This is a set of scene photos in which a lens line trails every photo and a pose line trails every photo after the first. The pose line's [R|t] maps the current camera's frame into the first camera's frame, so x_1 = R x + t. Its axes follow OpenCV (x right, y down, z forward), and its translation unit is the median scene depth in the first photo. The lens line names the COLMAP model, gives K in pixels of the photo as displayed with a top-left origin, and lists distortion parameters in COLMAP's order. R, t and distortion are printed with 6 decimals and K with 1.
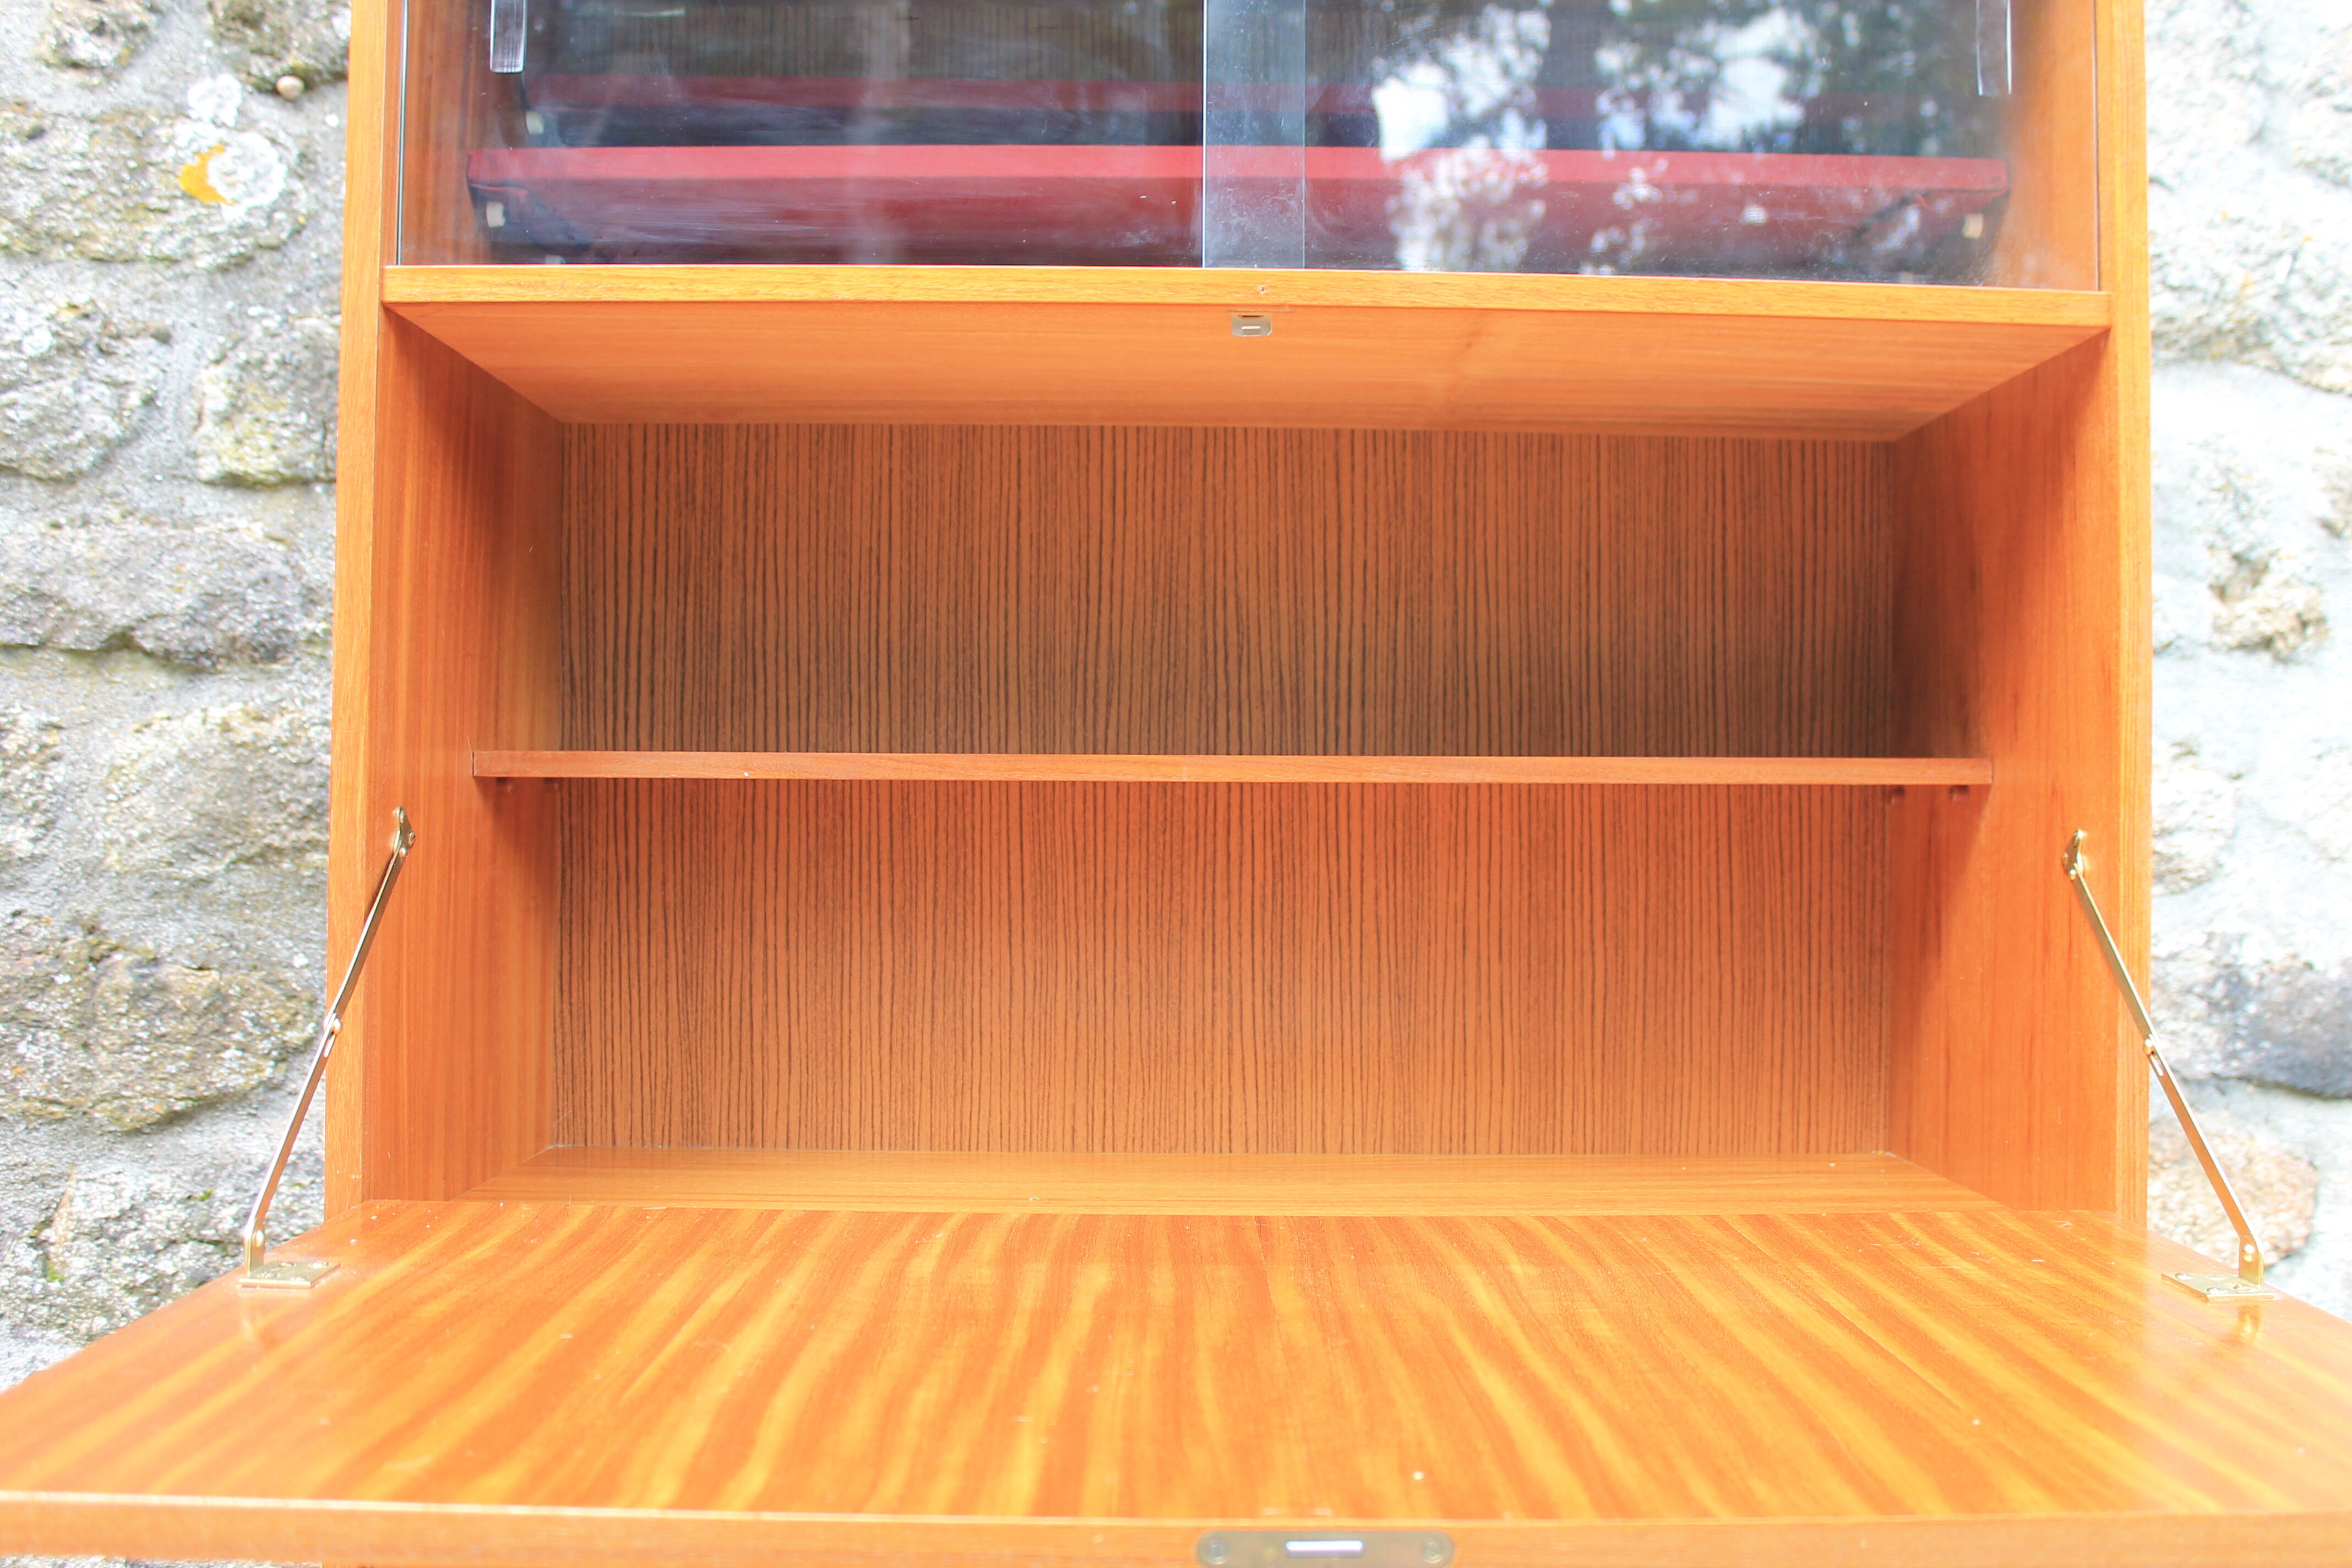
lens RADIAL K [[2272.7, 0, 1202.9], [0, 2272.7, 752.2], [0, 0, 1]] dist [-0.078220, 0.000000]
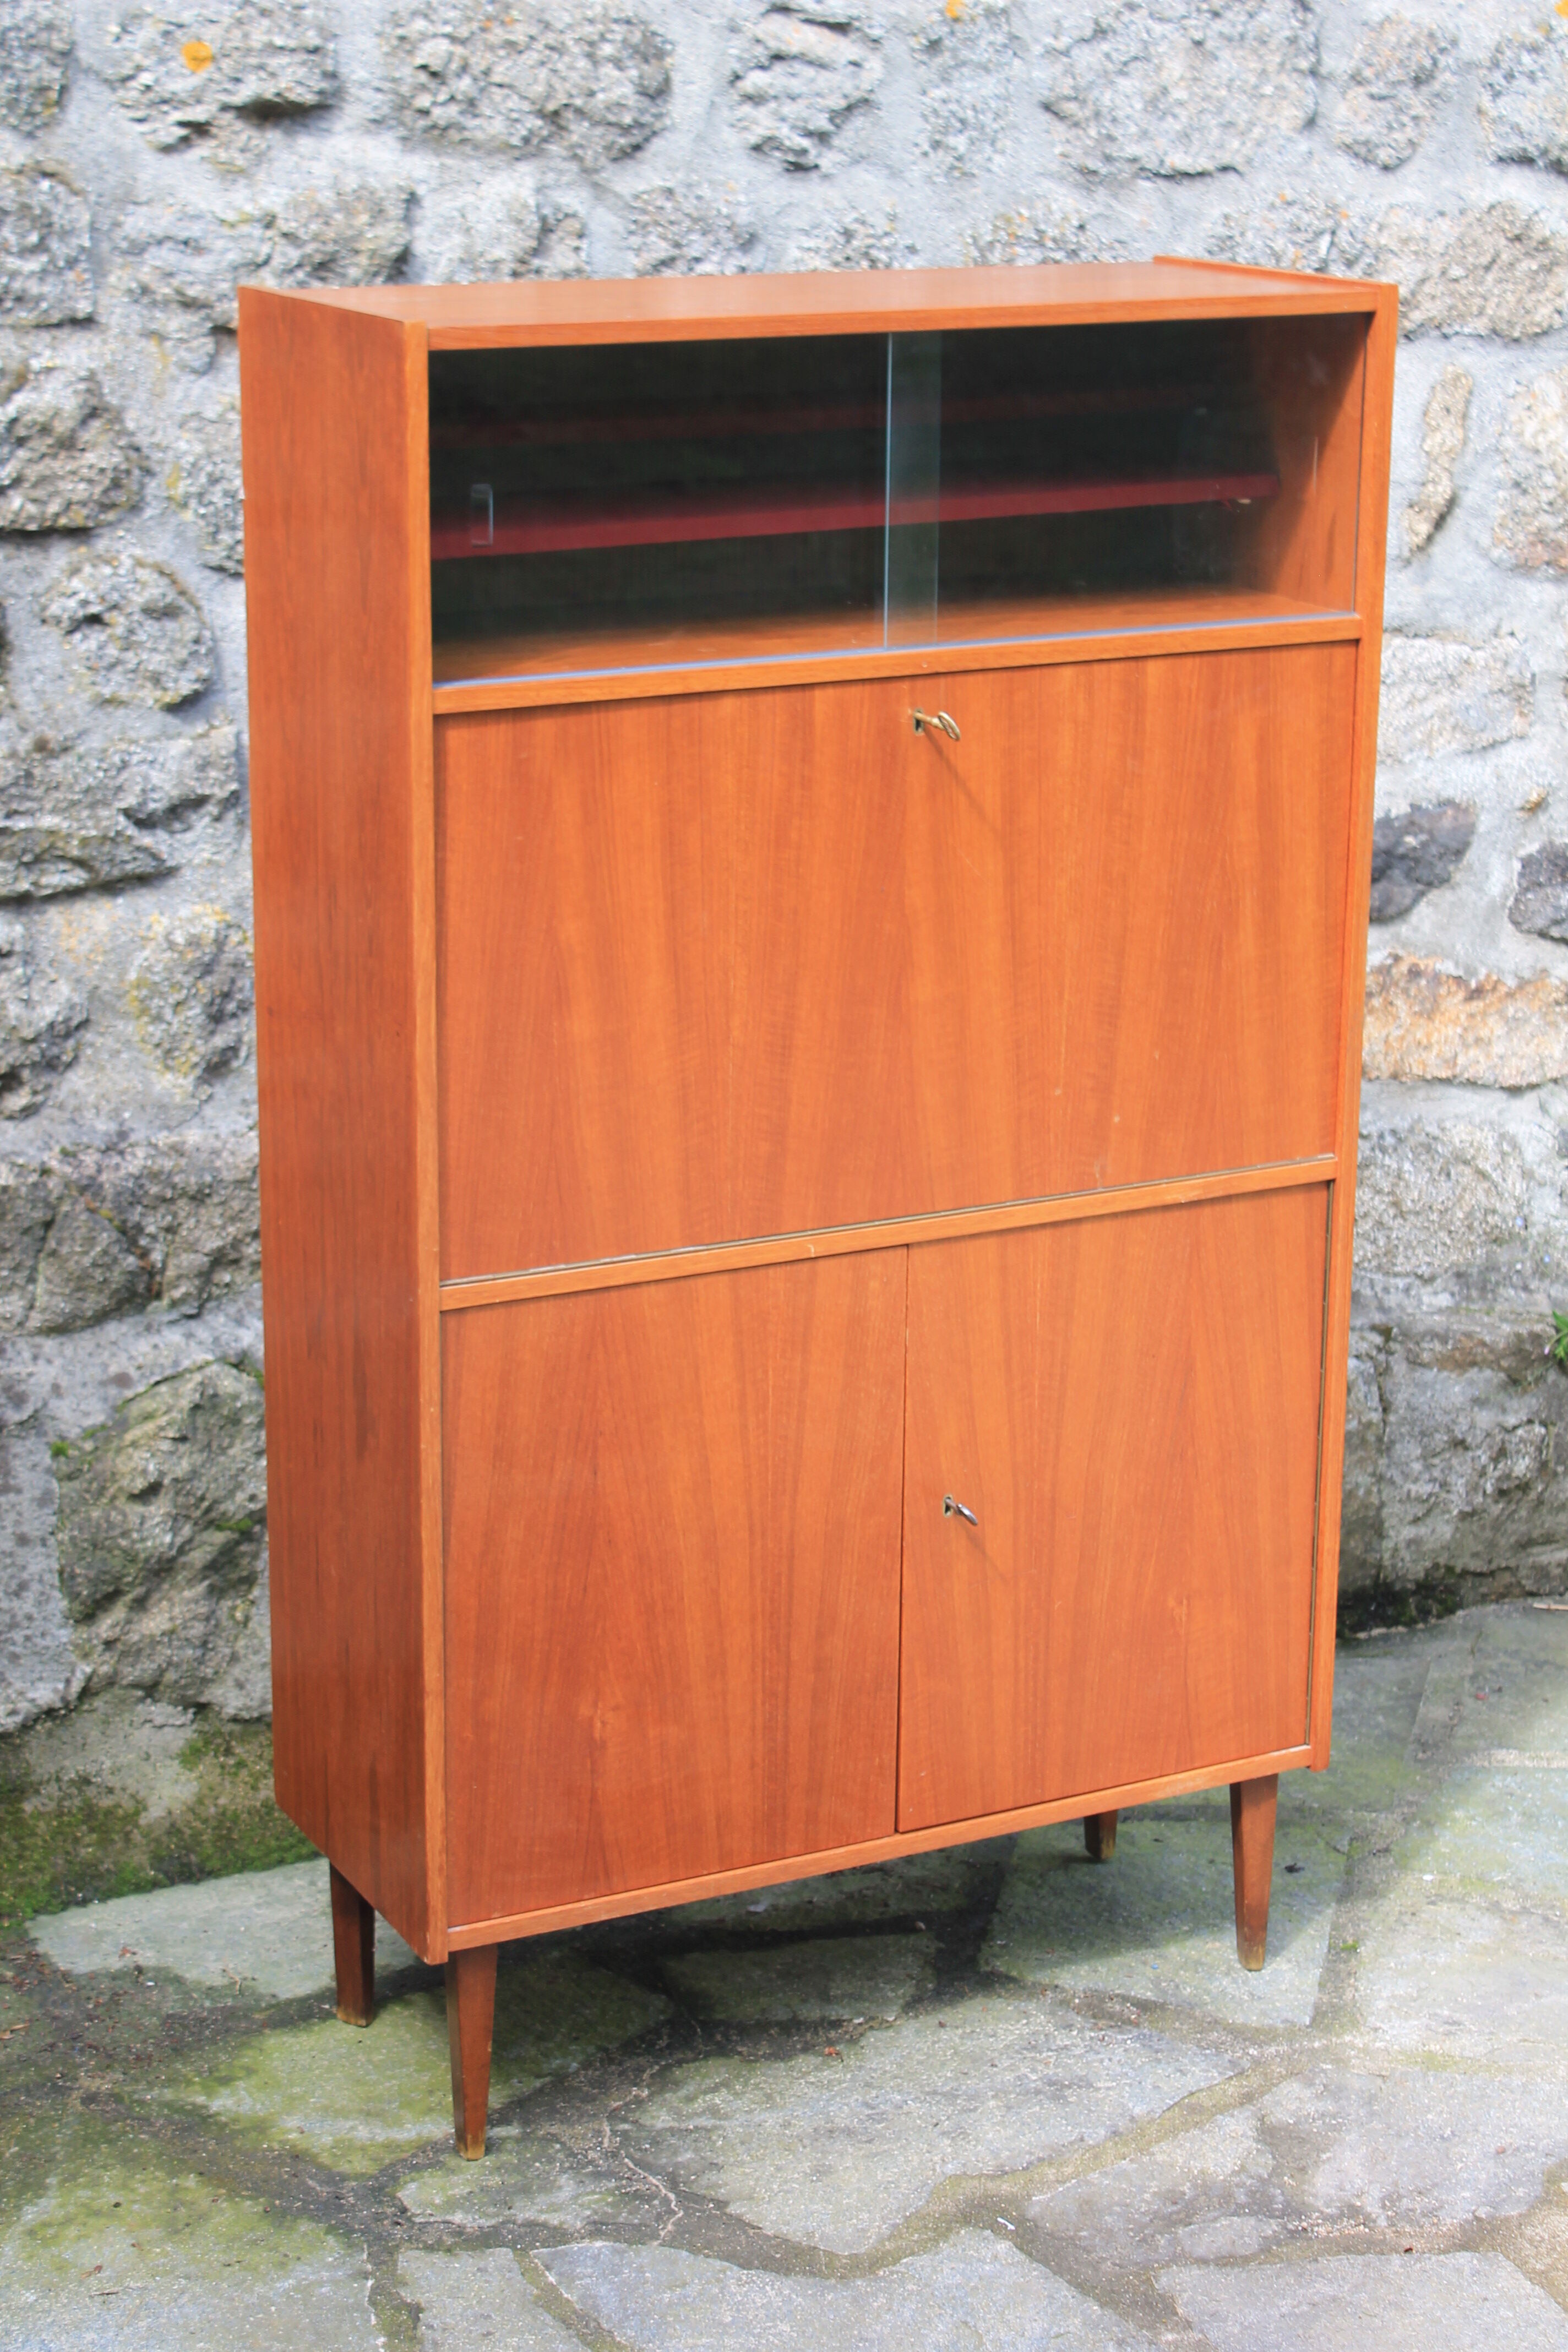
lens RADIAL K [[4330.9, 0, 801.2], [0, 4330.9, 1159.9], [0, 0, 1]] dist [0.024783, 0.000000]
pose [[0.897997, -0.125470, 0.421732, -0.824473], [-0.009264, 0.952876, 0.303218, -0.468014], [-0.439904, -0.276196, 0.854518, -1.014601]]
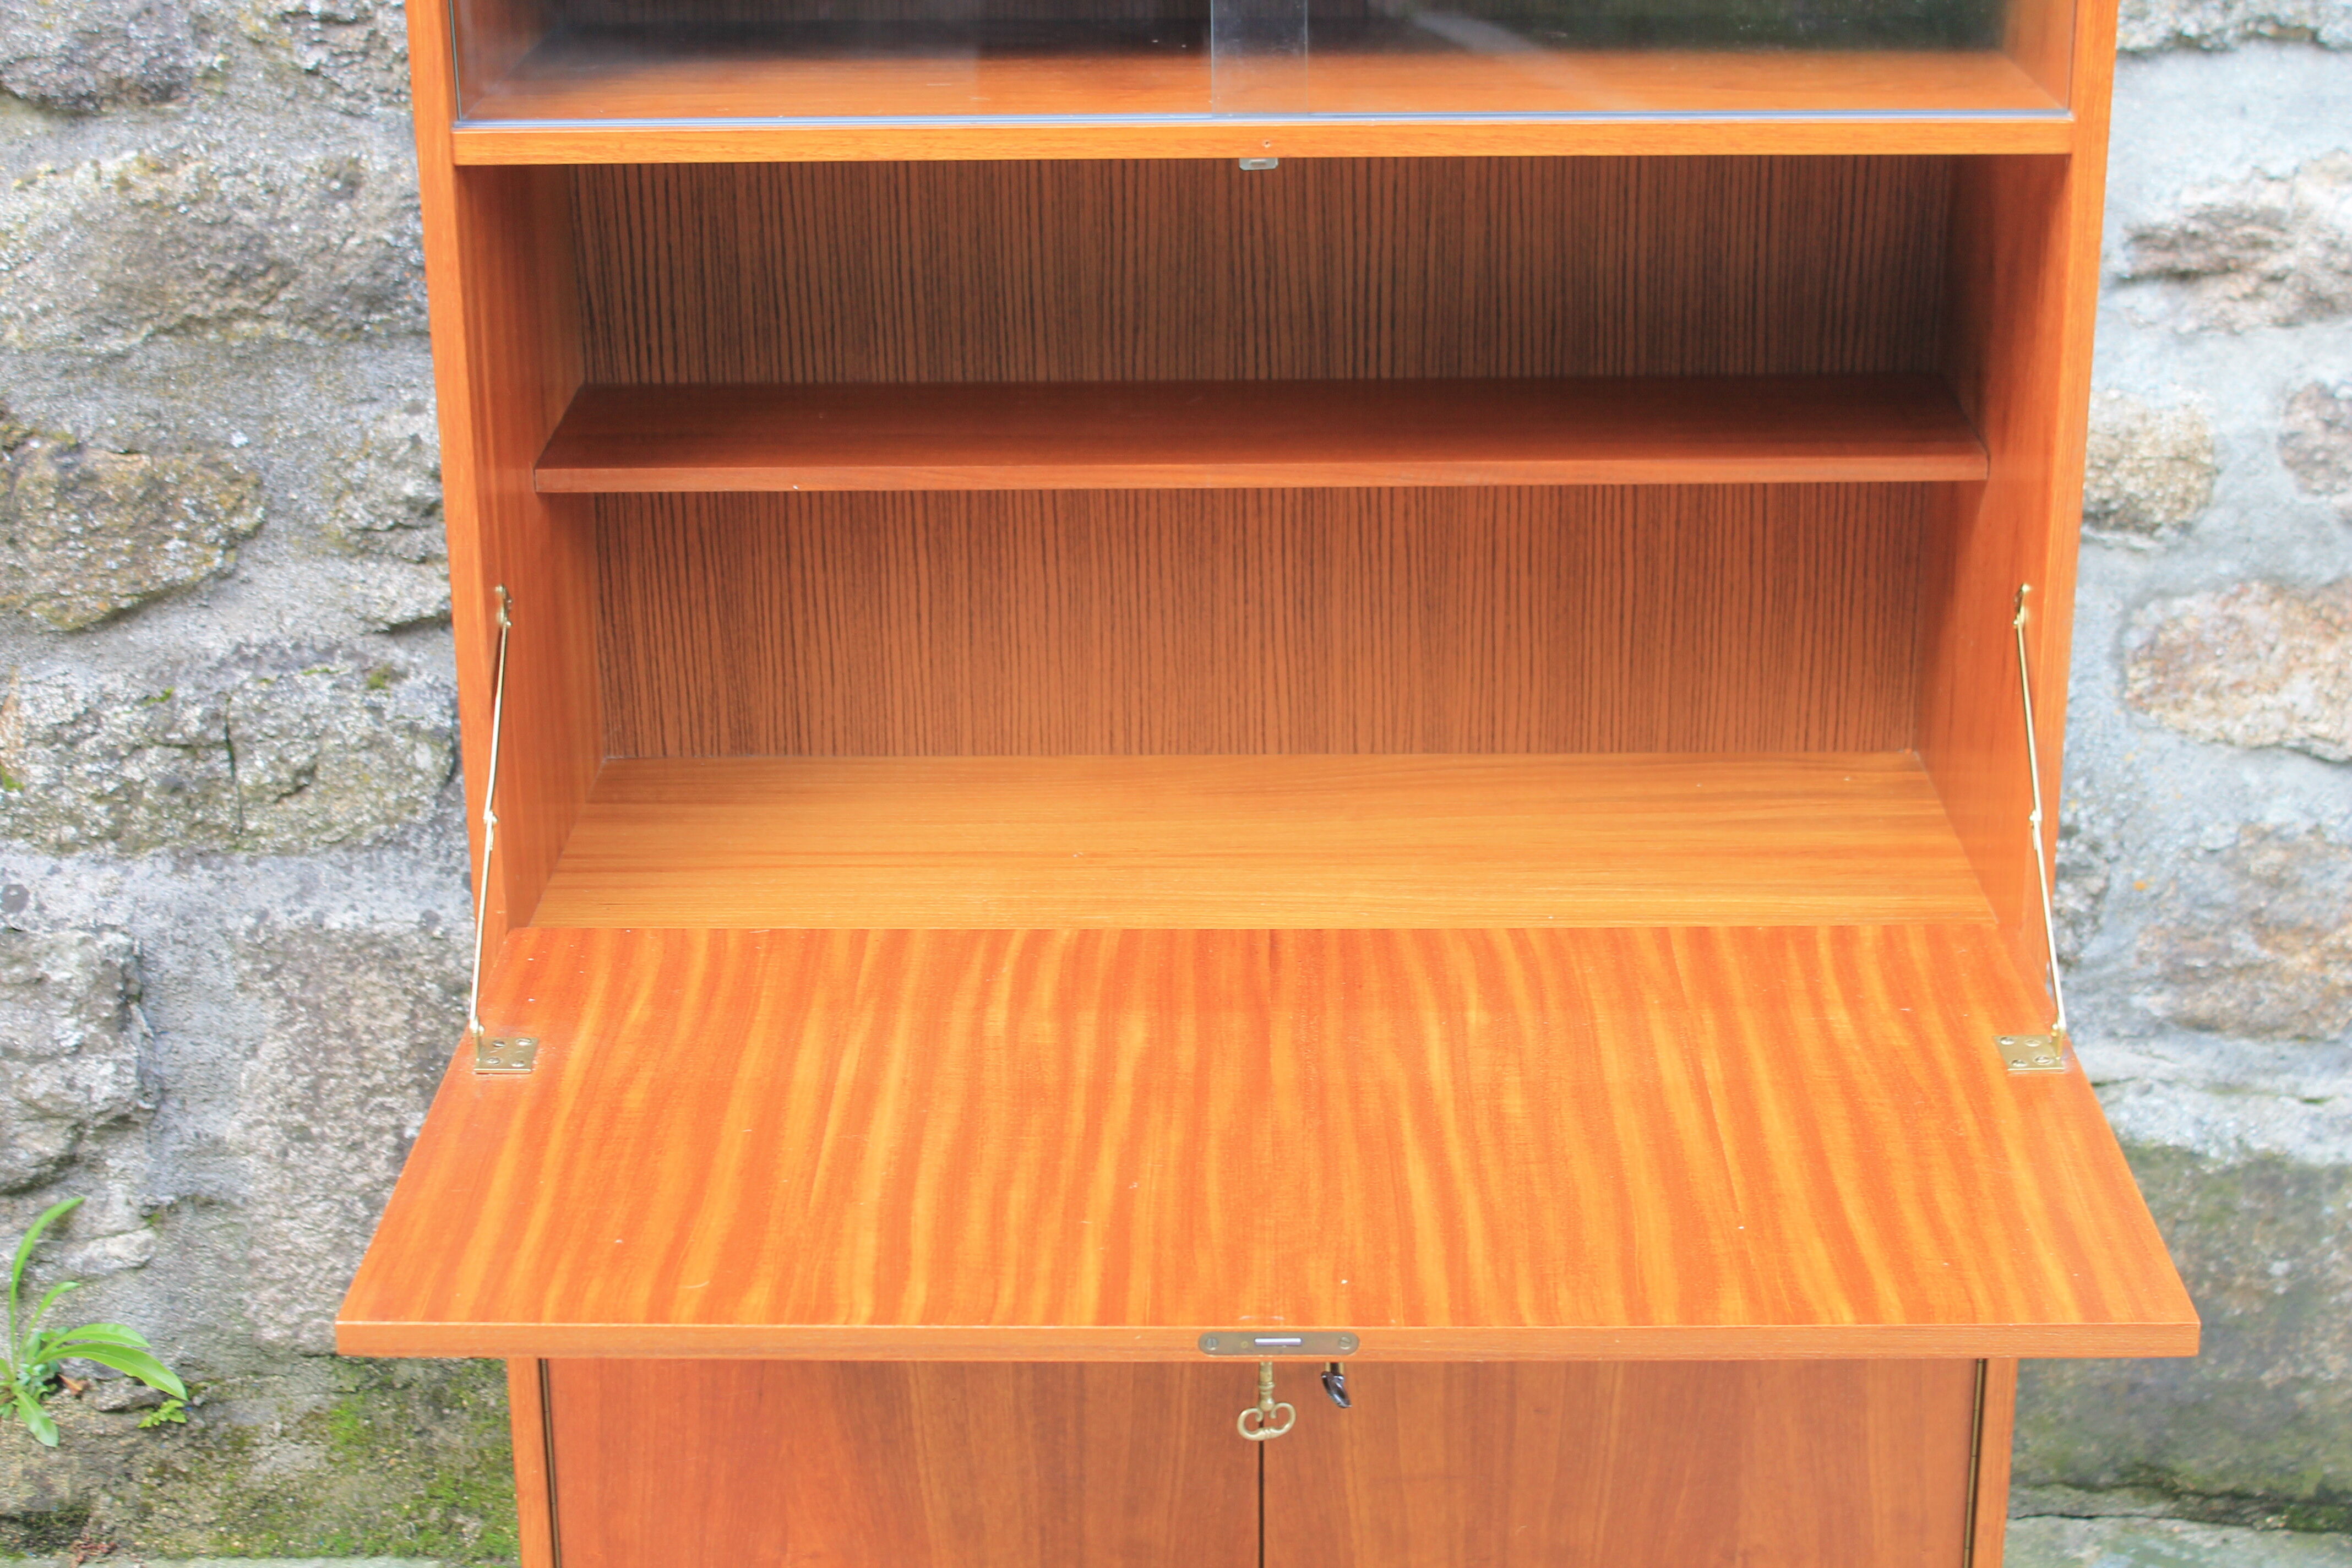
lens RADIAL K [[3875.7, 0, 1185.1], [0, 3875.7, 767.3], [0, 0, 1]] dist [0.025227, 0.000000]
pose [[0.999313, -0.006129, -0.036539, 0.030305], [0.019106, 0.930220, 0.366506, -0.346428], [0.031743, -0.366952, 0.929698, -0.476981]]
